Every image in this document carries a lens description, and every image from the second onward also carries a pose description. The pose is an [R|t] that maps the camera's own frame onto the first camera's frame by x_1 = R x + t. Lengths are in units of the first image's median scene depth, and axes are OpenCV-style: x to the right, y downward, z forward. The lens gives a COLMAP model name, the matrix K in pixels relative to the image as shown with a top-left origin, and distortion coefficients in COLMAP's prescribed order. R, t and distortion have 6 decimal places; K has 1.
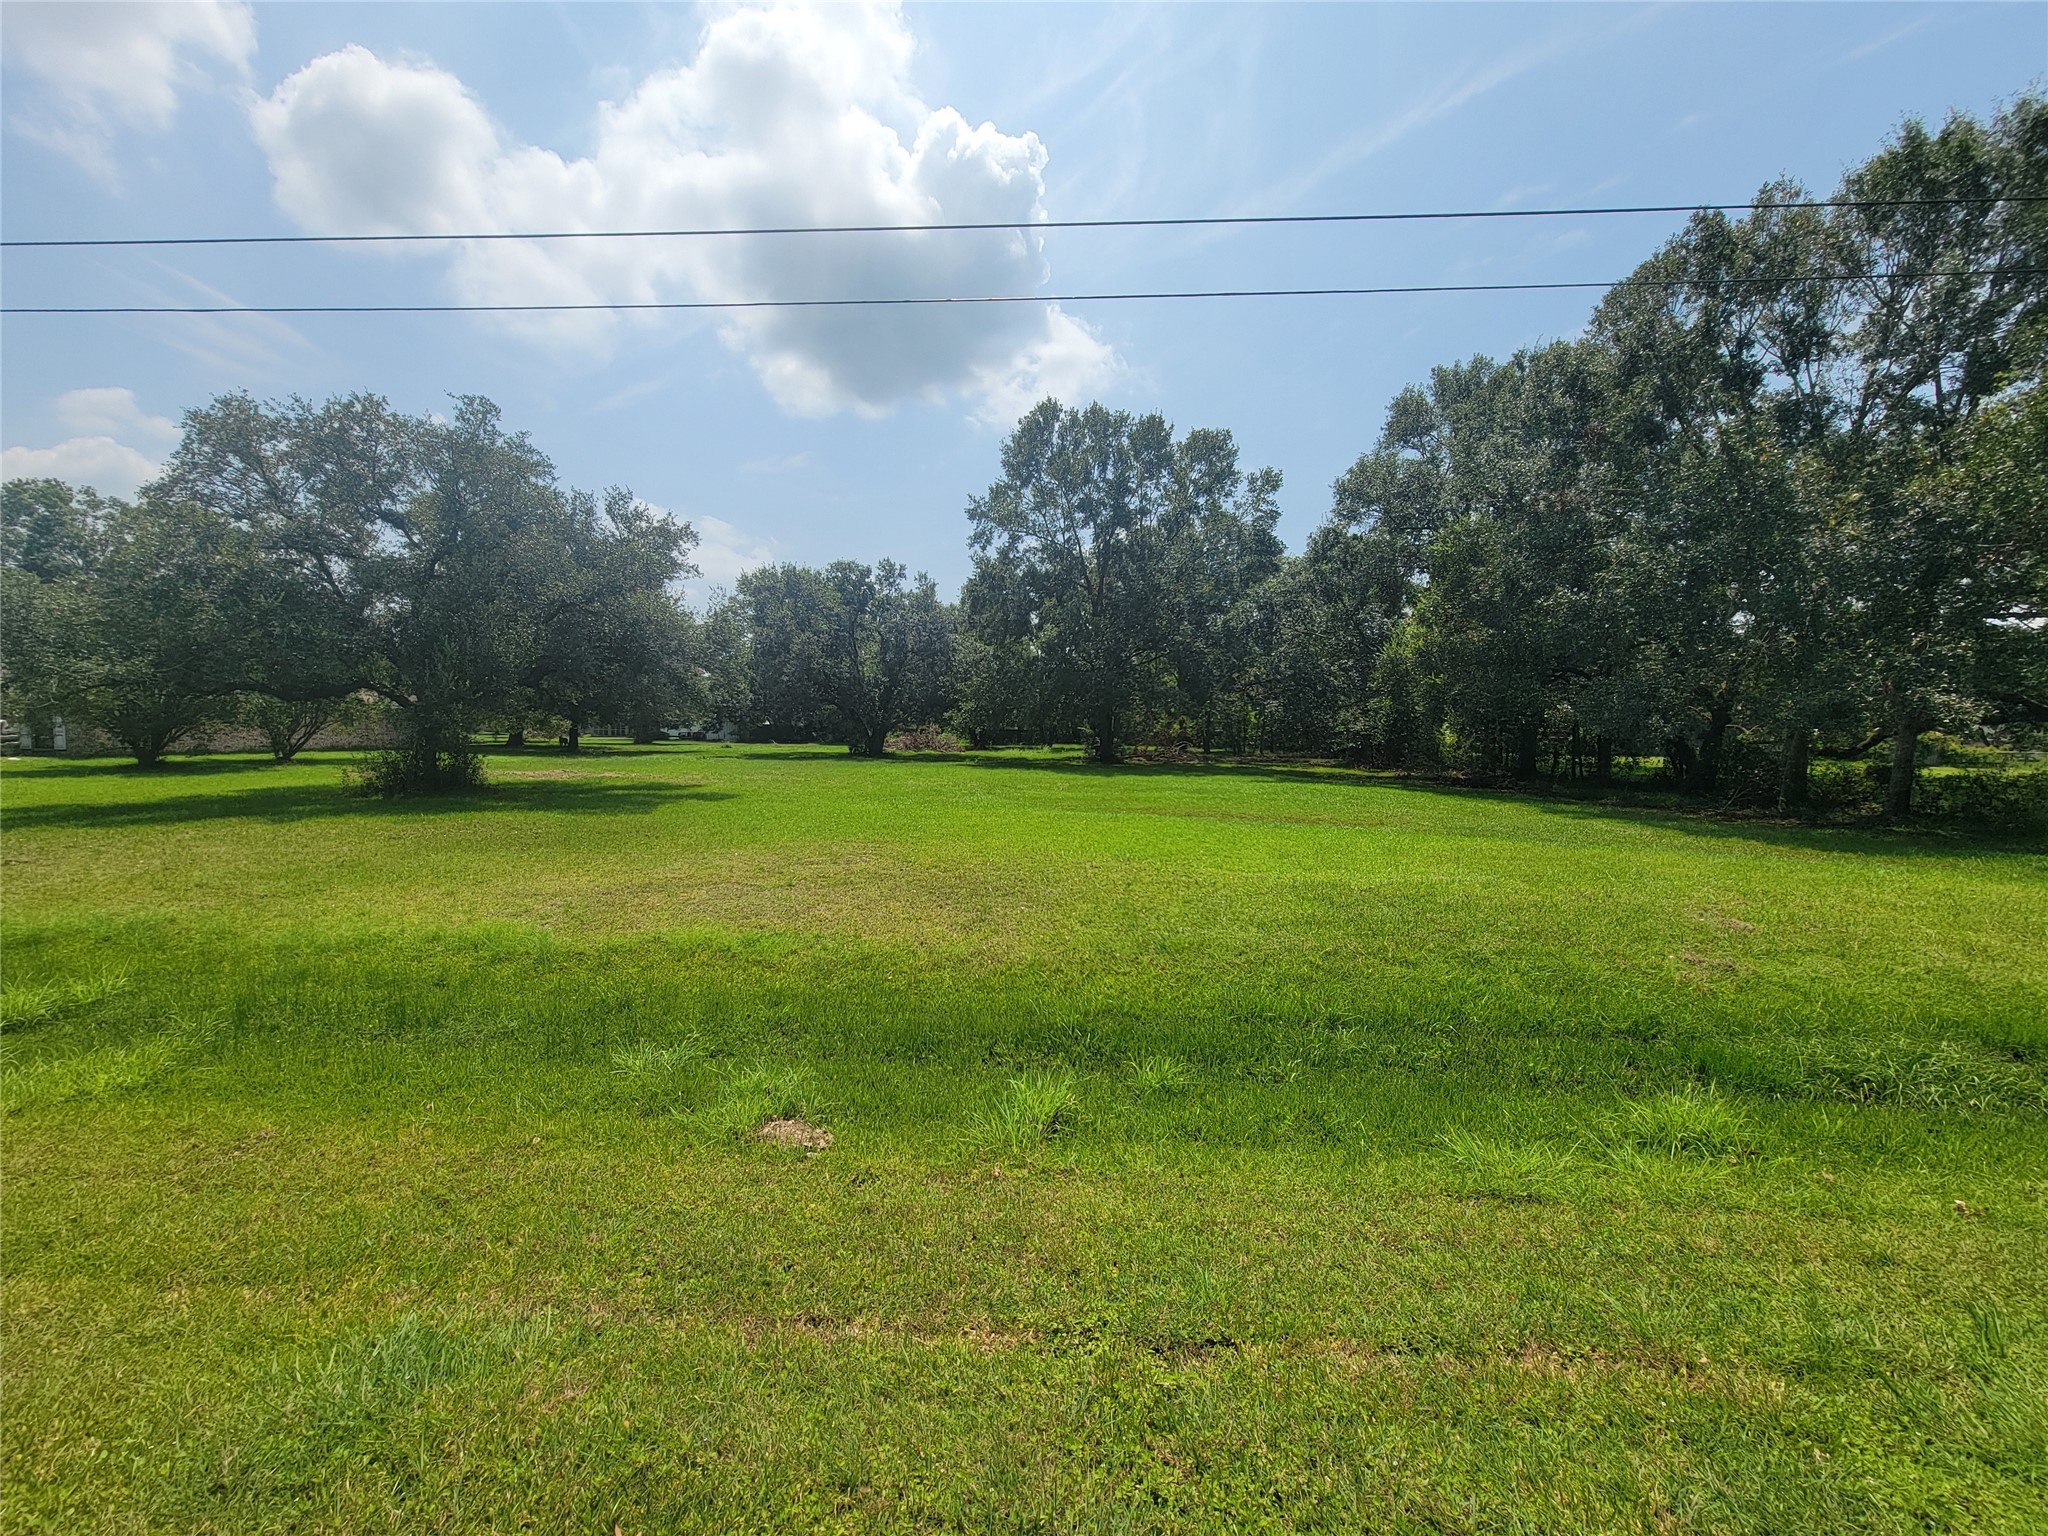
lens RADIAL K [[841.9, 0, 1012.9], [0, 841.9, 785.2], [0, 0, 1]] dist [-0.002232, 0.001707]
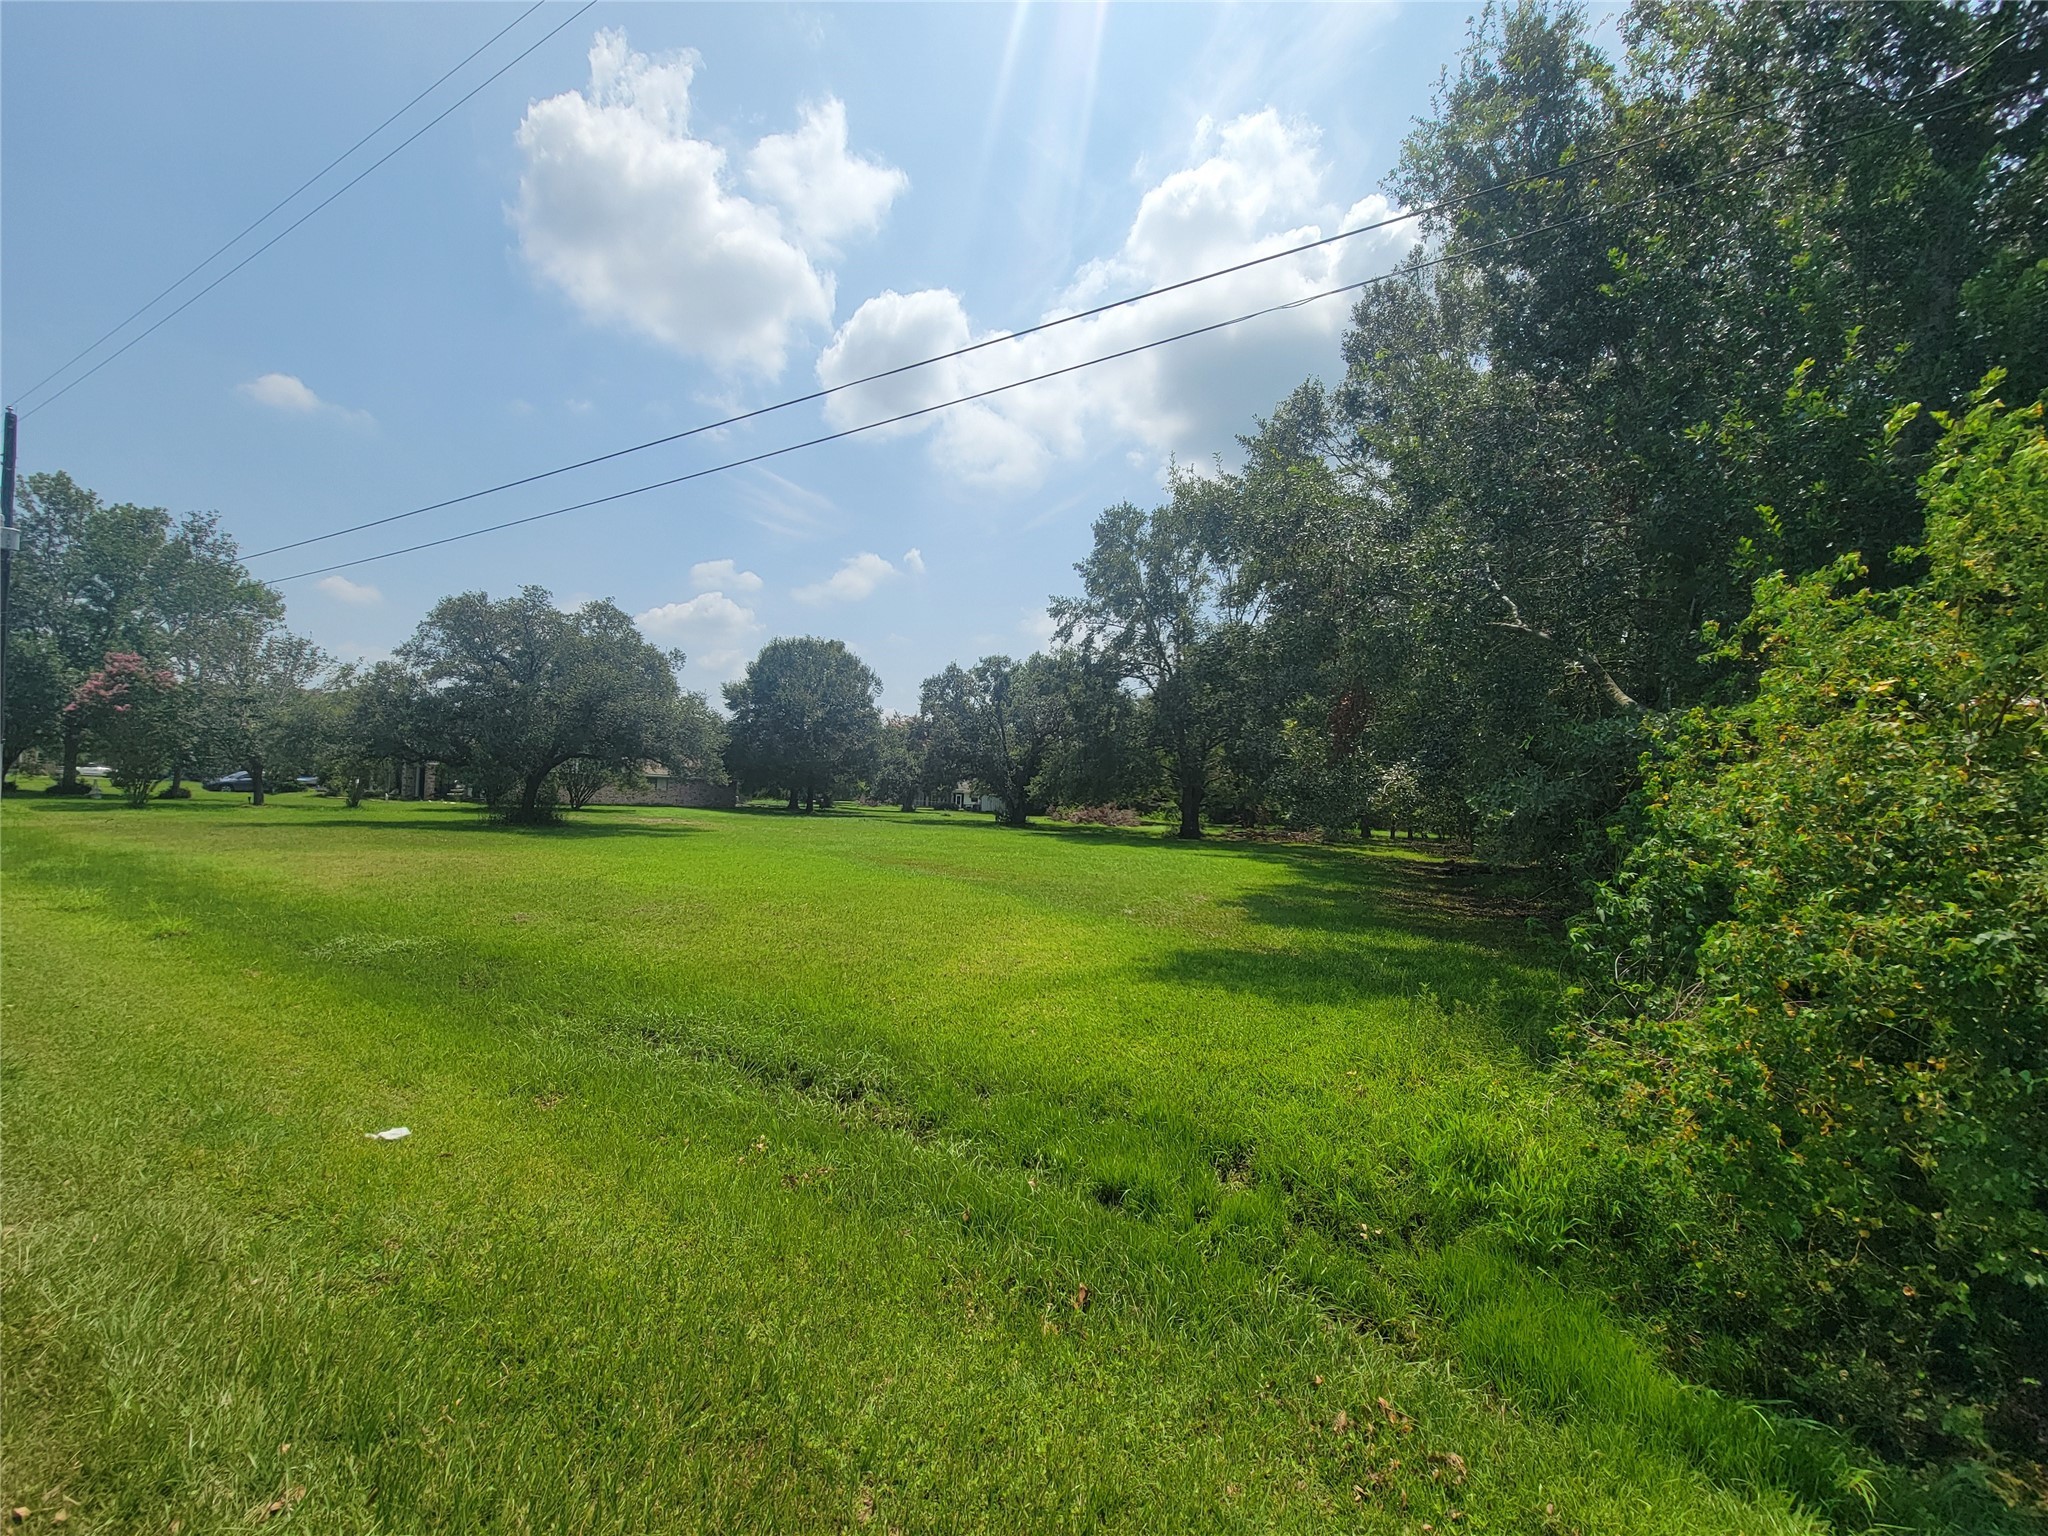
lens RADIAL K [[841.9, 0, 1020.4], [0, 841.9, 774.4], [0, 0, 1]] dist [-0.002232, 0.001707]
pose [[0.887731, 0.008744, -0.460280, 0.910868], [-0.058873, 0.993767, -0.094668, 0.006949], [0.456583, 0.111138, 0.882712, 0.018787]]
